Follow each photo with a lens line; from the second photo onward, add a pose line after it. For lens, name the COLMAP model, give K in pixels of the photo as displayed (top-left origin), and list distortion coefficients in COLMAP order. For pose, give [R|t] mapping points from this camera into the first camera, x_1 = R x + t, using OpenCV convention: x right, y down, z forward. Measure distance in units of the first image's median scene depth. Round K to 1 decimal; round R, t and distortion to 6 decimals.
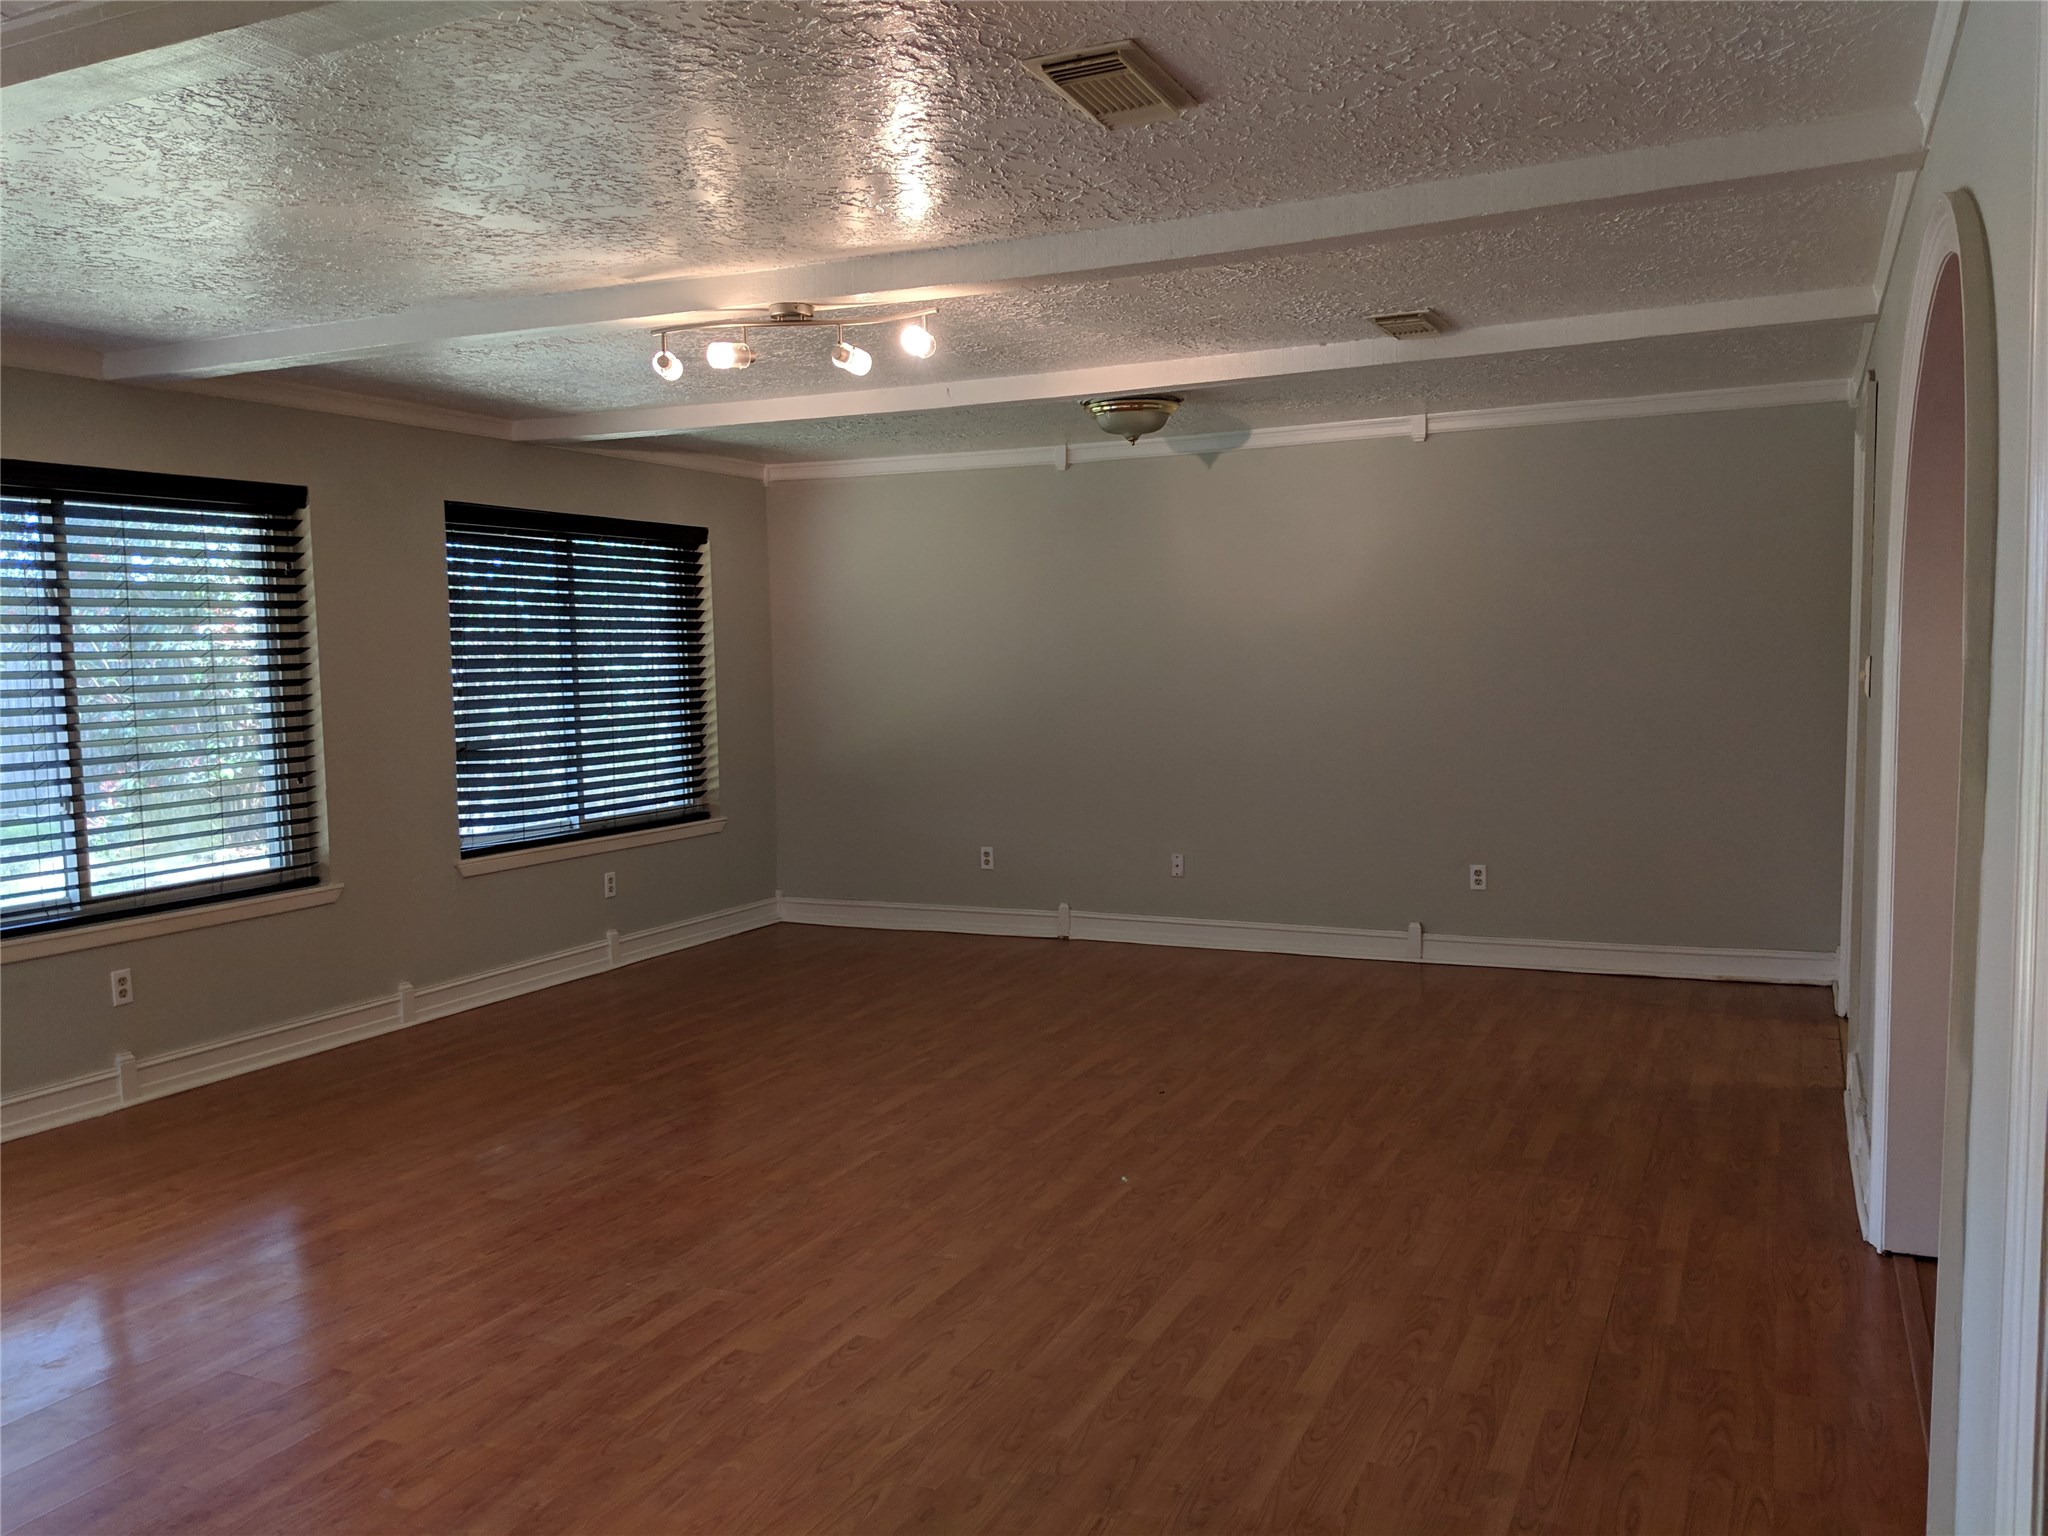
lens RADIAL K [[1627.7, 0, 1029.4], [0, 1627.7, 775.2], [0, 0, 1]] dist [0.065050, -0.112240]
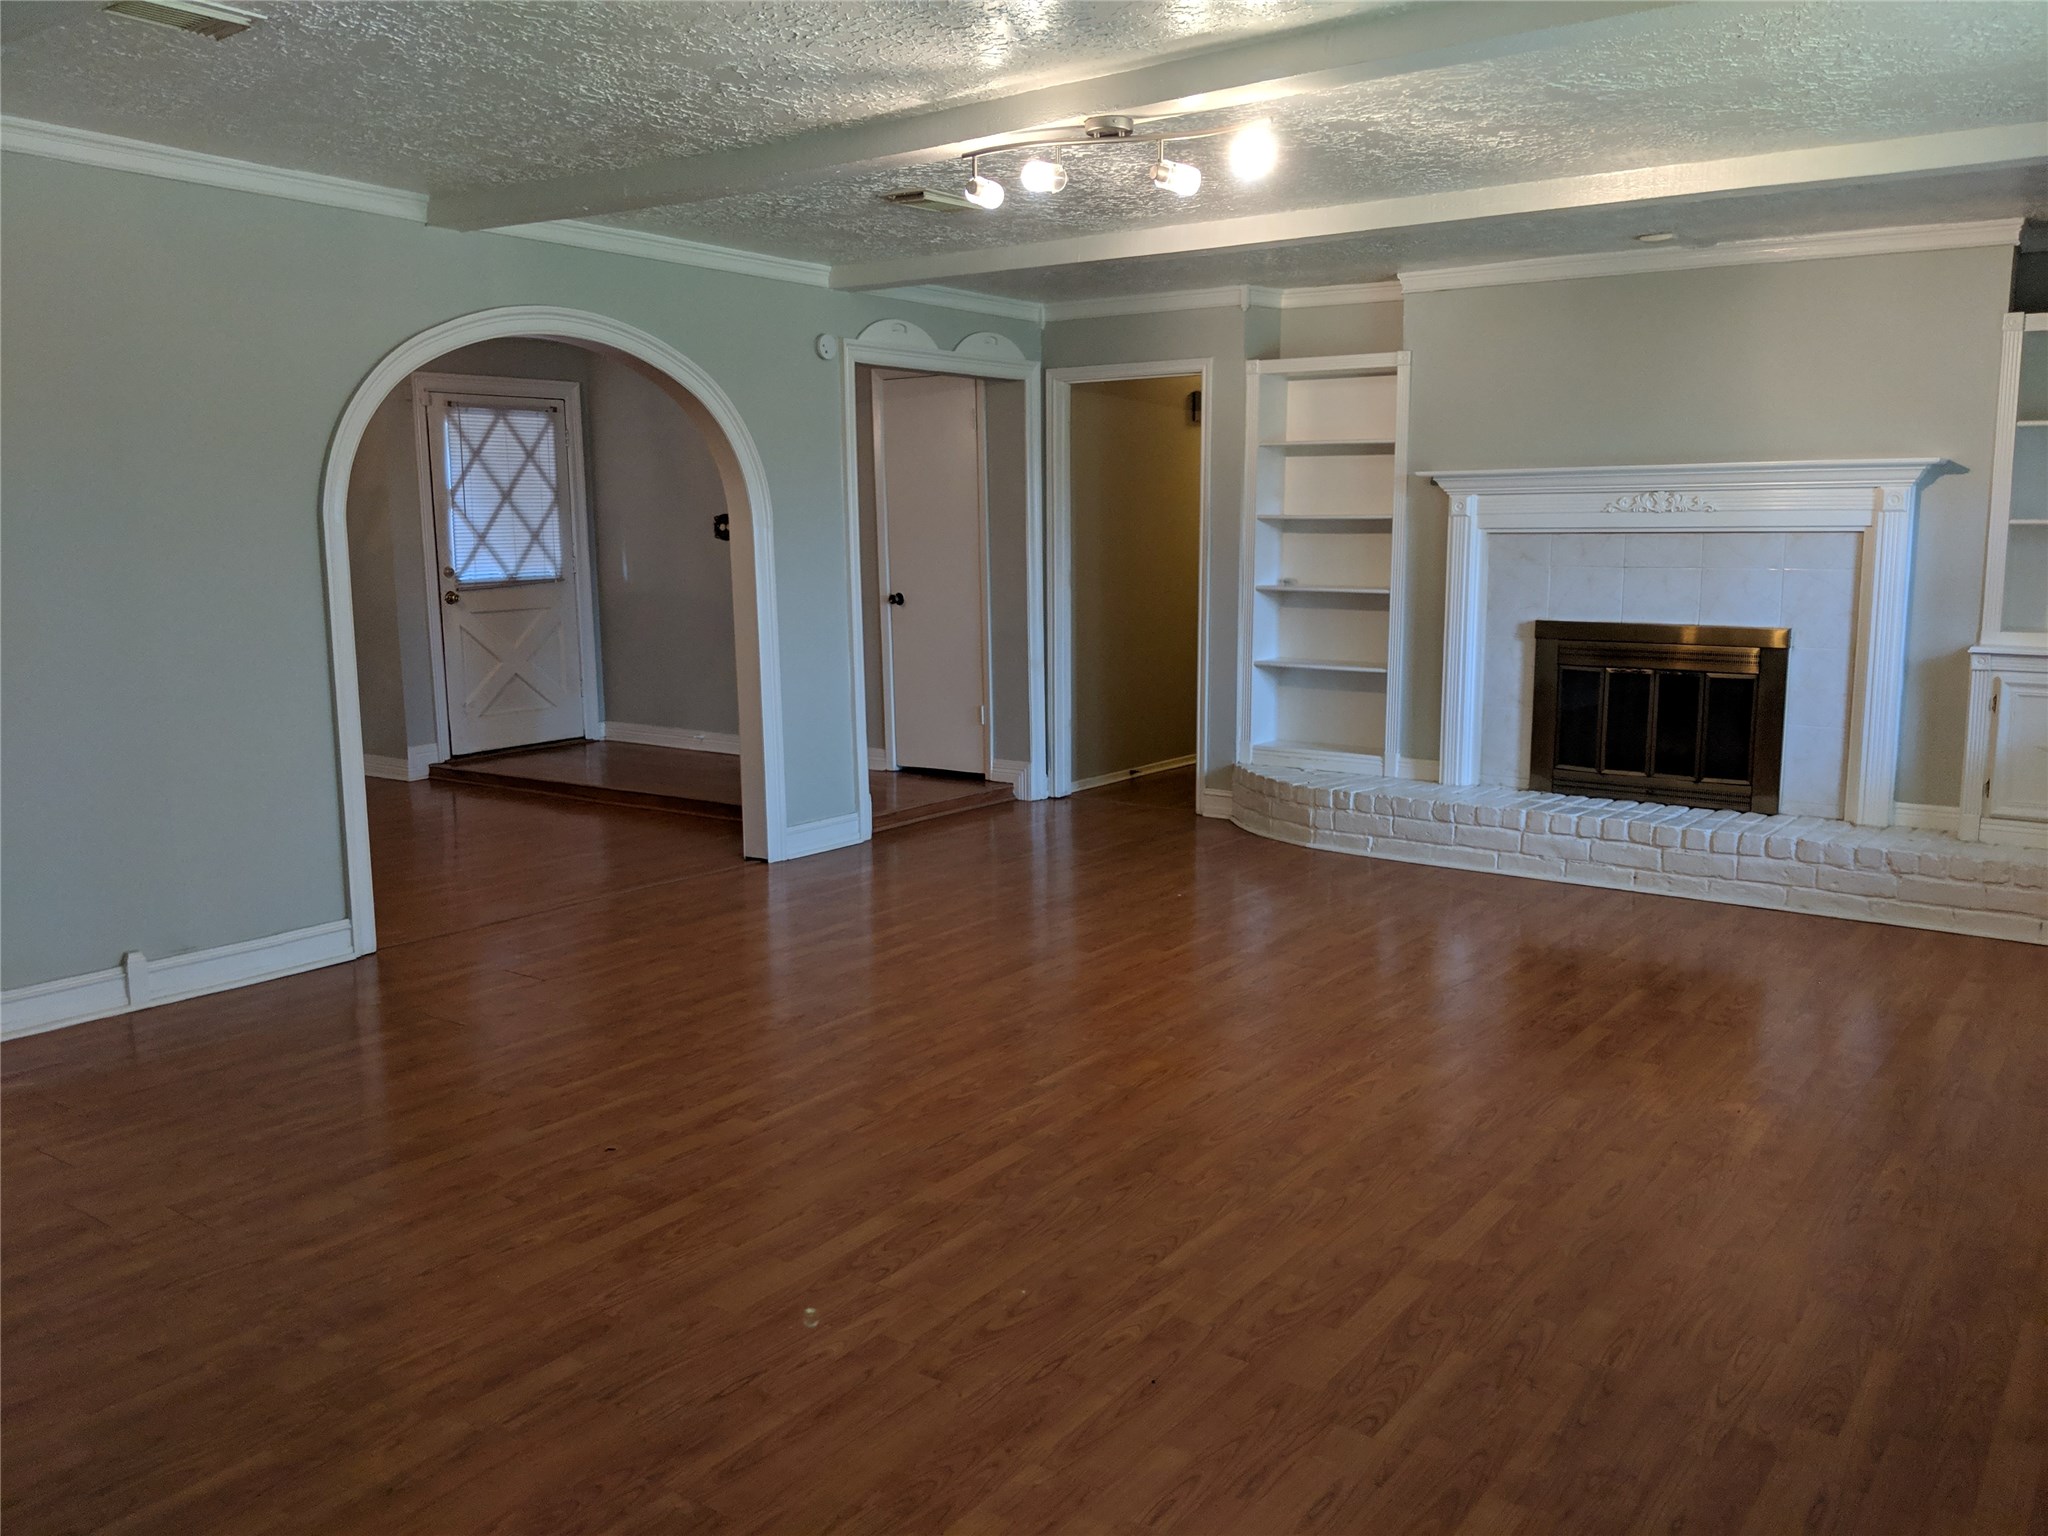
lens RADIAL K [[1627.7, 0, 1040.3], [0, 1627.7, 779.6], [0, 0, 1]] dist [0.065050, -0.112240]
pose [[-0.980973, -0.008176, 0.193972, -0.253763], [0.035690, 0.974491, 0.221570, -0.116666], [-0.190836, 0.224277, -0.955658, 1.738714]]
